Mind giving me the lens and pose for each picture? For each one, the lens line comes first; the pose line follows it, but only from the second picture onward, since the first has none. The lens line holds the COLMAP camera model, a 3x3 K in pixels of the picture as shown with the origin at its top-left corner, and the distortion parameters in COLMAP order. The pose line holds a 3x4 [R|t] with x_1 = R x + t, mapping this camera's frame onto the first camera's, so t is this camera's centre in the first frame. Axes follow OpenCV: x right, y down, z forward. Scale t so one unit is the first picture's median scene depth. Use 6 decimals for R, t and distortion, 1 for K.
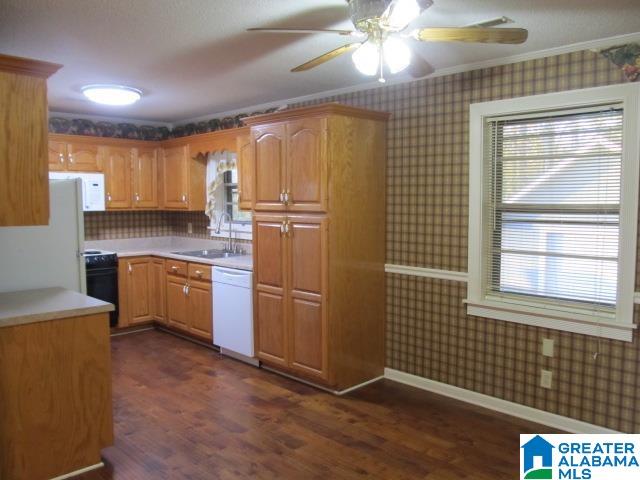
lens RADIAL K [[521.5, 0, 320.0], [0, 521.5, 240.0], [0, 0, 1]] dist [-0.047494, 0.006083]
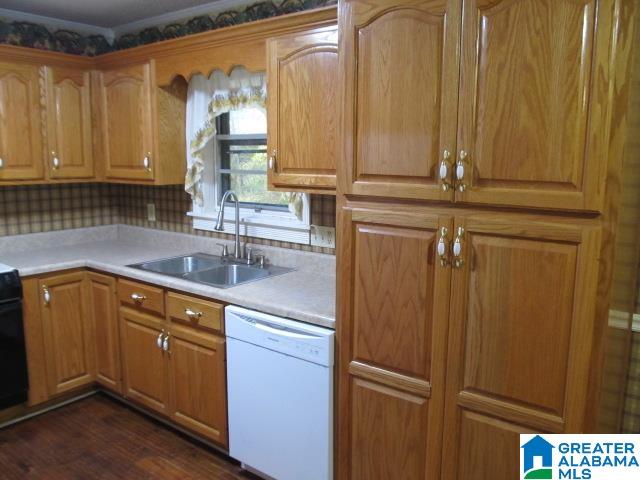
lens RADIAL K [[521.5, 0, 320.0], [0, 521.5, 240.0], [0, 0, 1]] dist [-0.047494, 0.006083]
pose [[0.990186, -0.012967, 0.139153, -0.158890], [0.001749, 0.996758, 0.080439, -0.042489], [-0.139745, -0.079406, 0.986998, 0.436329]]
